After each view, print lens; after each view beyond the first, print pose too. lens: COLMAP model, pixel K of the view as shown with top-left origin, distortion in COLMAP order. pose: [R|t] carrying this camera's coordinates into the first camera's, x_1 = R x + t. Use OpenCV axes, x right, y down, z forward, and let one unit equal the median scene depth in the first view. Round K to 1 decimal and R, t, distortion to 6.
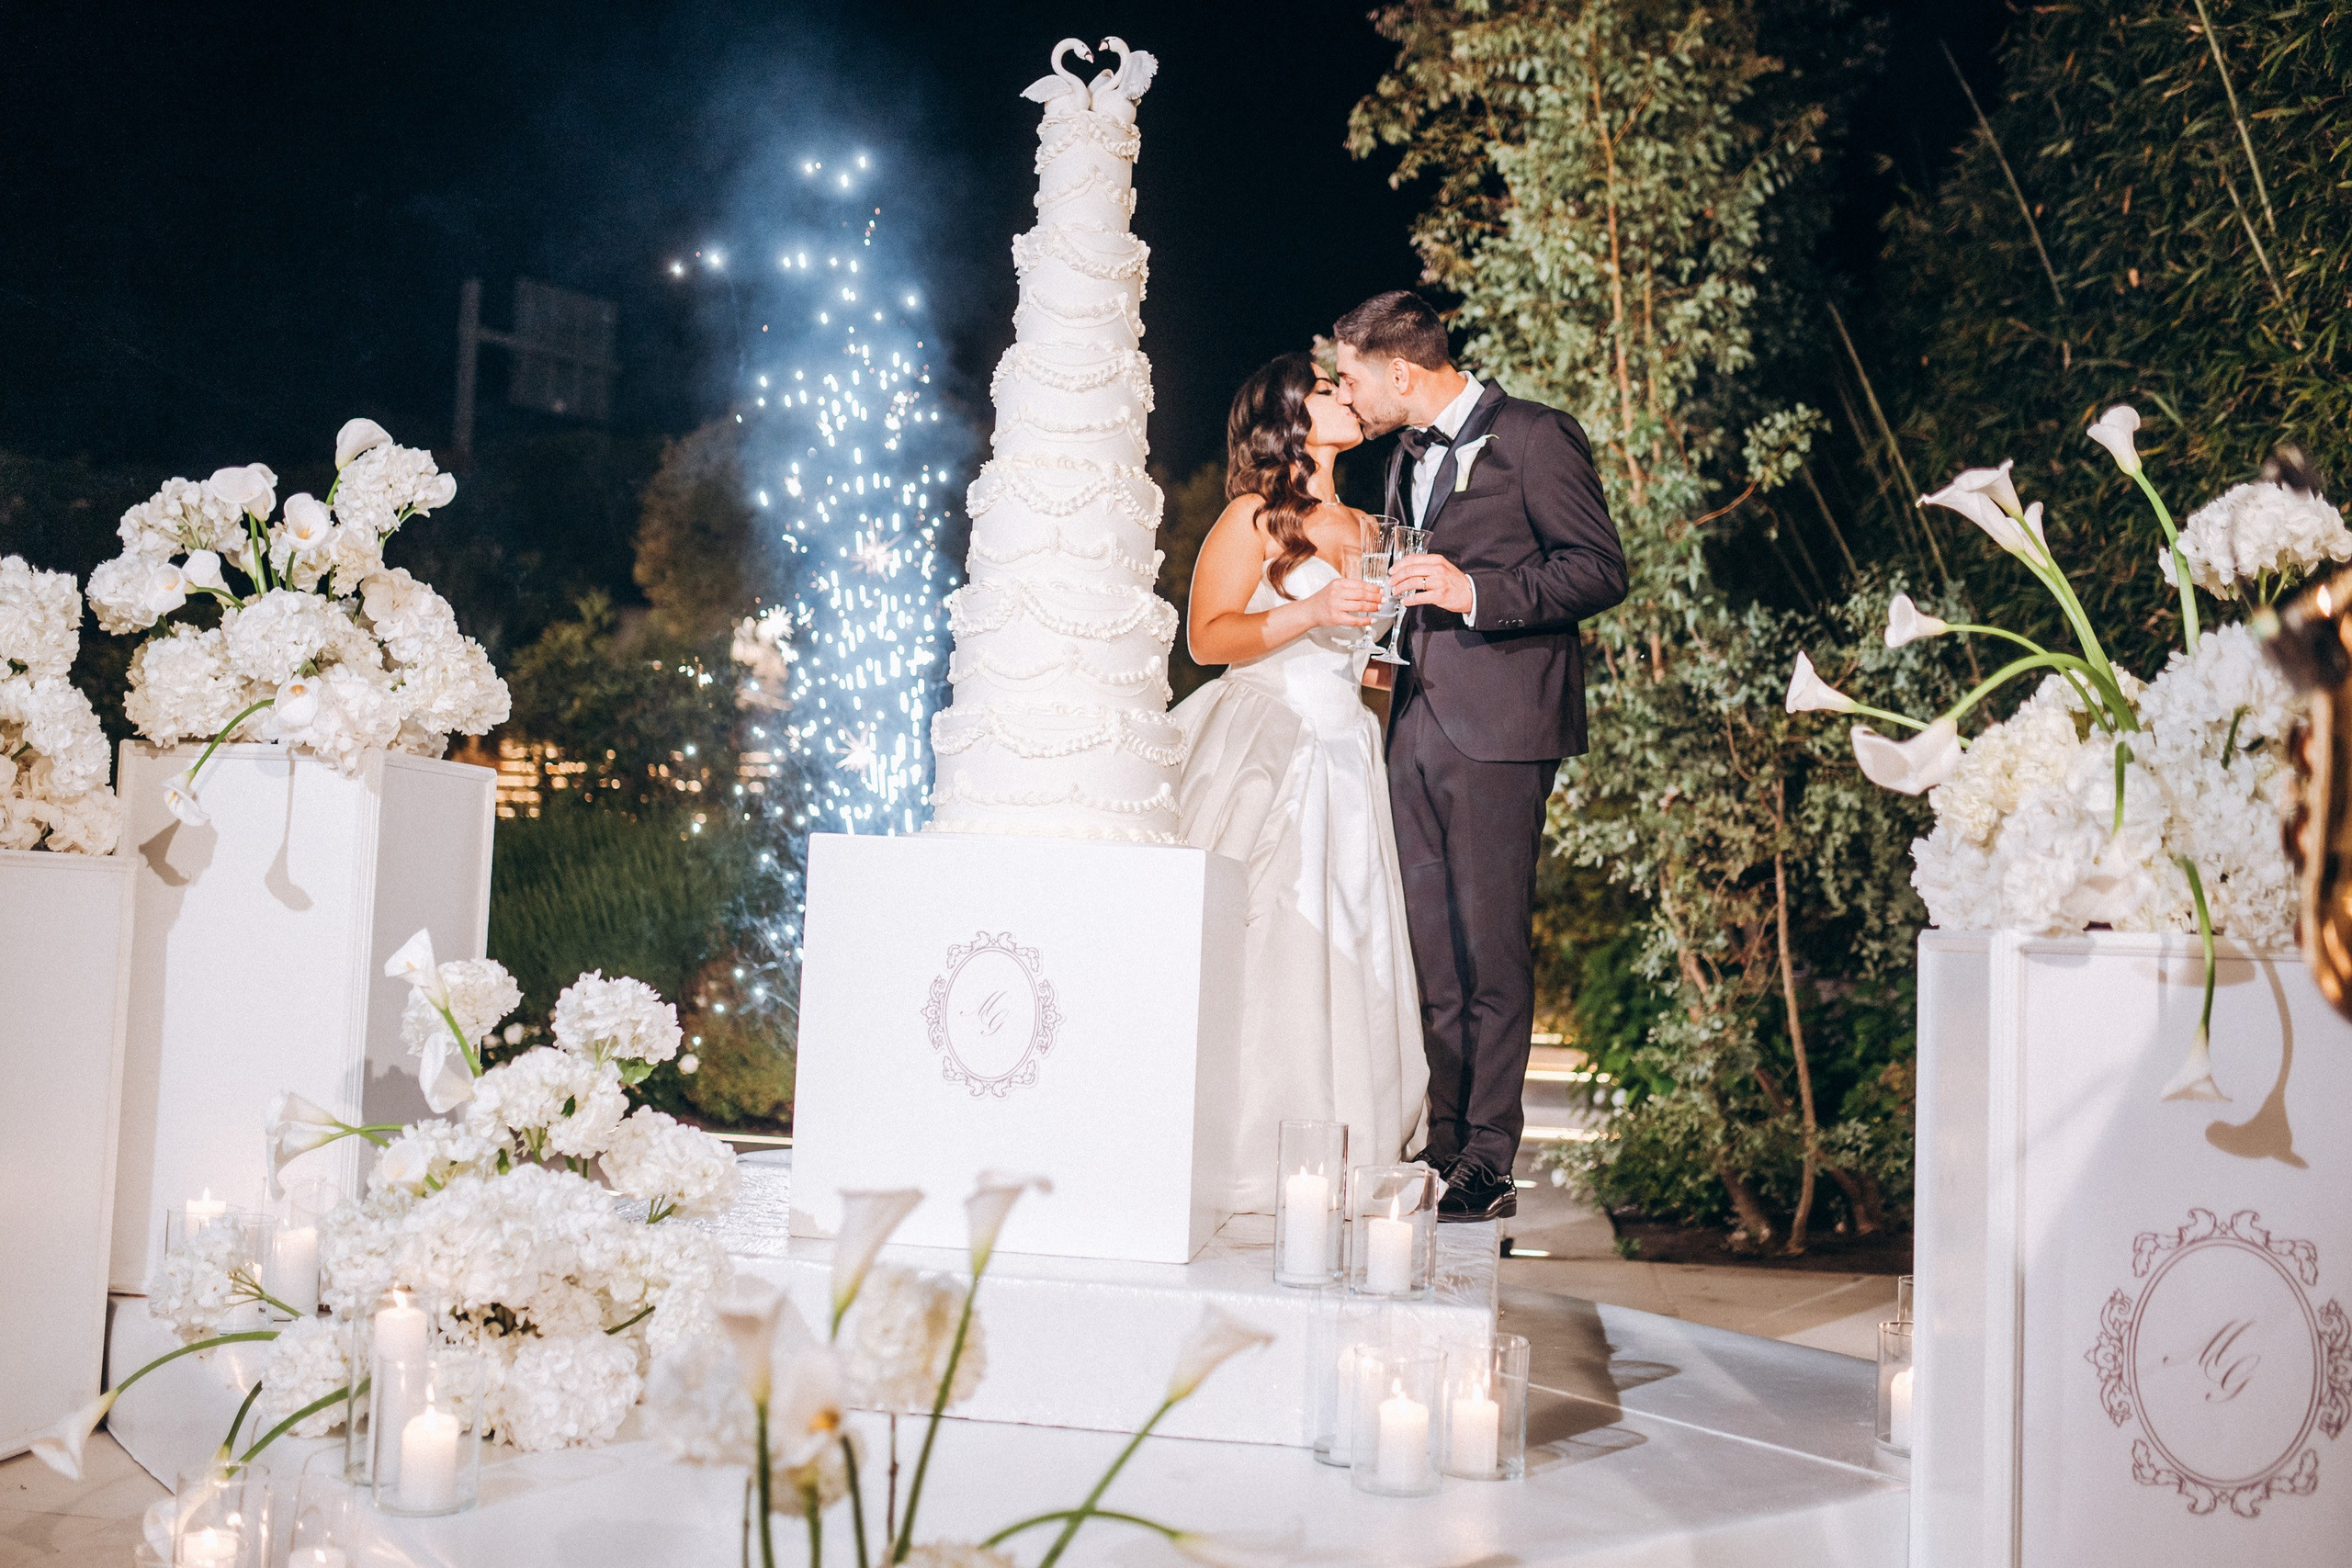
lens RADIAL K [[2341.0, 0, 1130.8], [0, 2341.0, 748.4], [0, 0, 1]] dist [-0.028964, 0.037581]
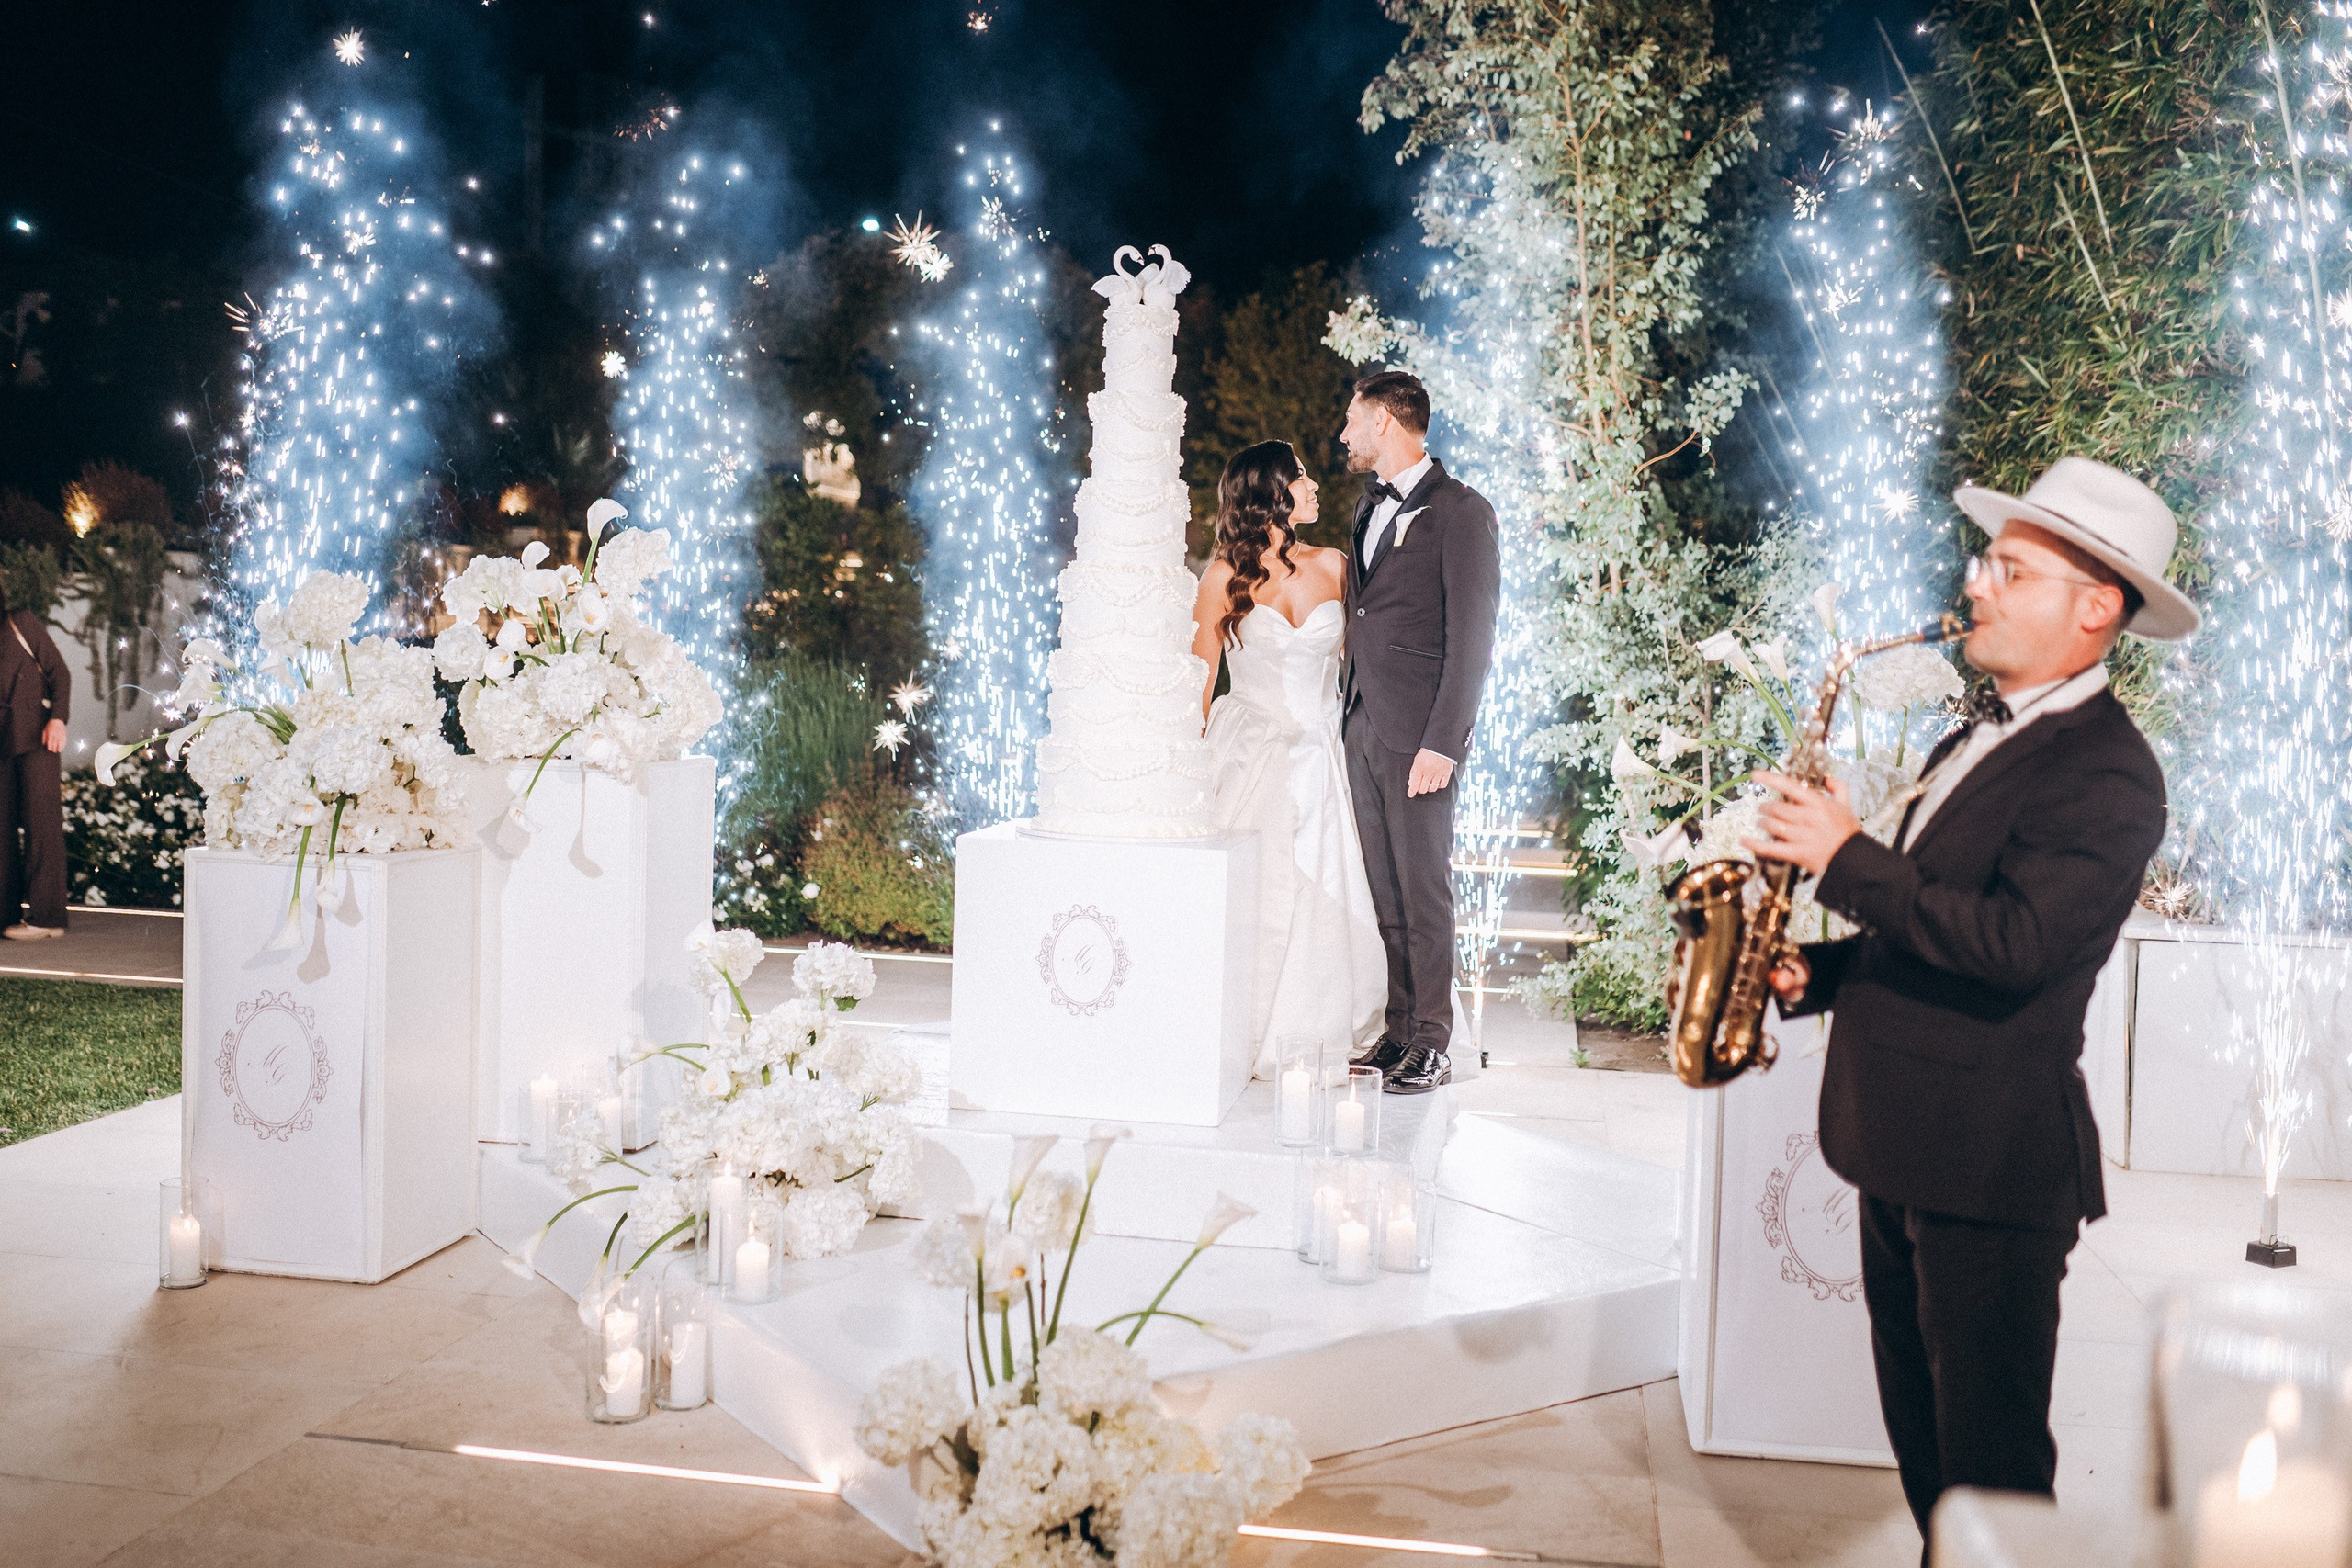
lens RADIAL K [[2341.0, 0, 1130.8], [0, 2341.0, 748.4], [0, 0, 1]] dist [-0.028964, 0.037581]
pose [[0.999658, -0.010234, -0.024074, 0.005971], [0.012878, 0.993581, 0.112391, -0.154374], [0.022770, -0.112662, 0.993372, -0.375452]]
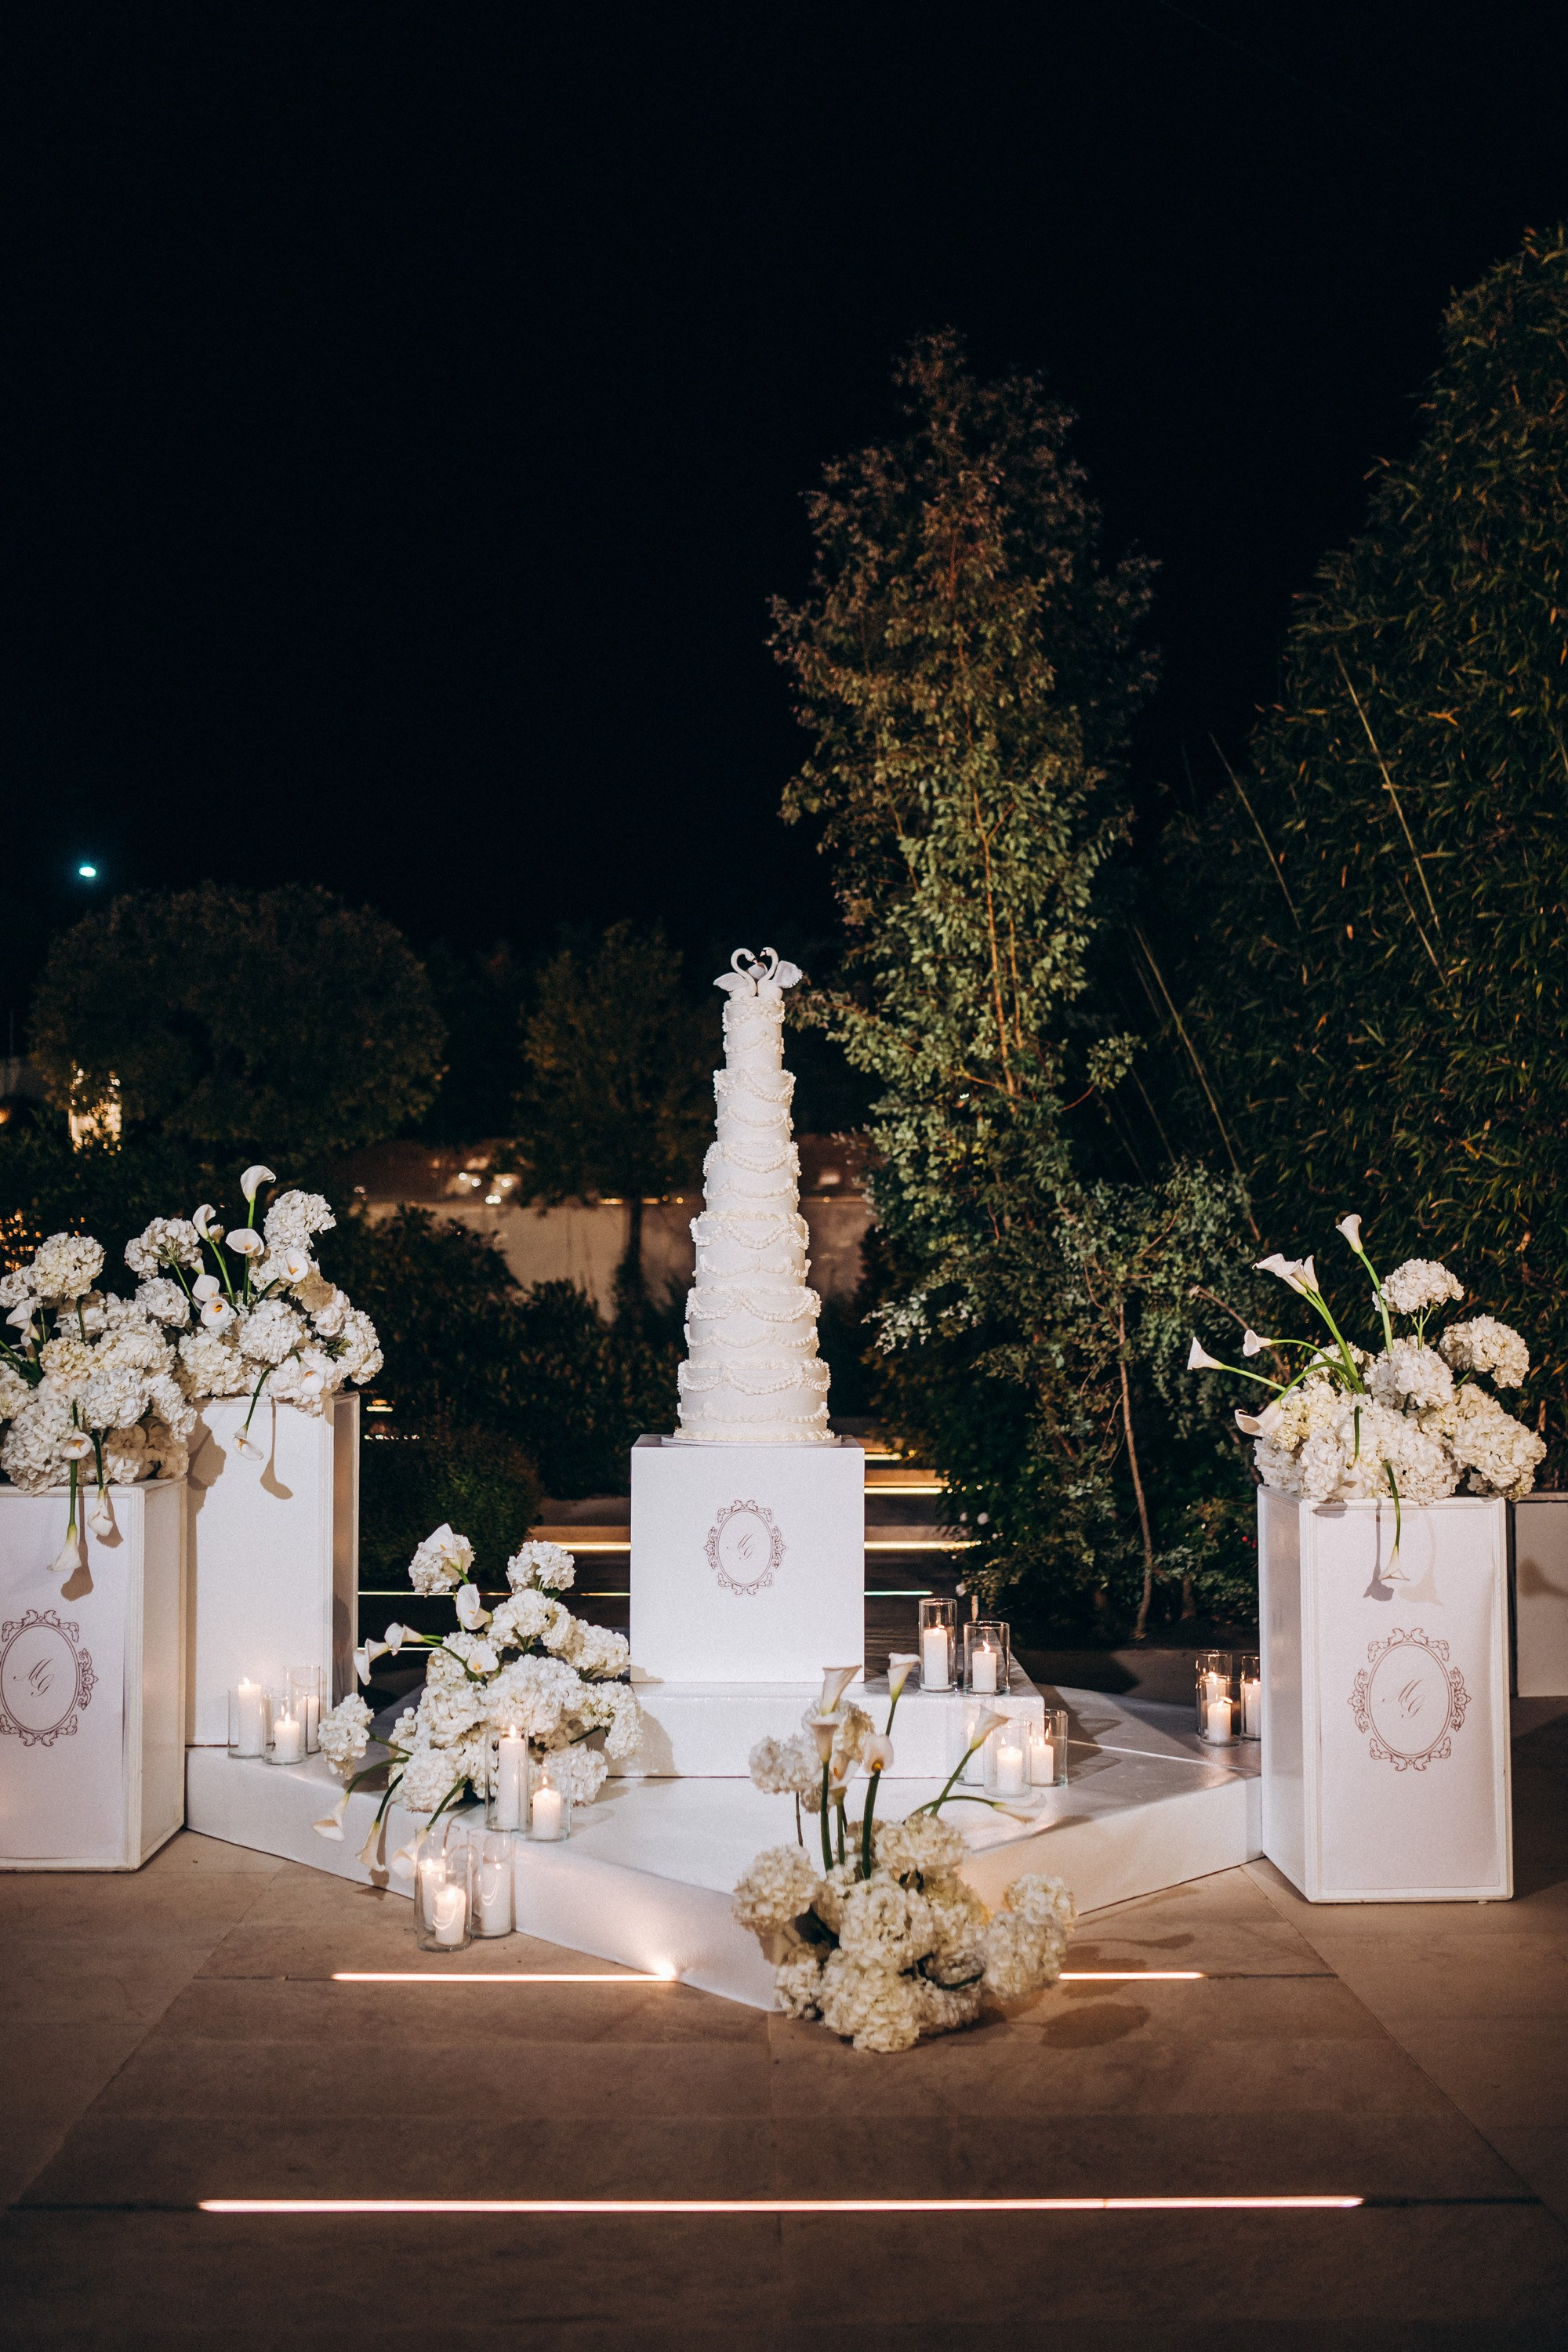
lens RADIAL K [[2393.9, 0, 784.0], [0, 2393.9, 1176.0], [0, 0, 1]] dist [-0.027652, 0.027618]
pose [[0.984515, -0.032213, 0.172314, -0.275275], [0.028178, 0.999270, 0.025813, -0.174122], [-0.173020, -0.020558, 0.984704, -0.630652]]
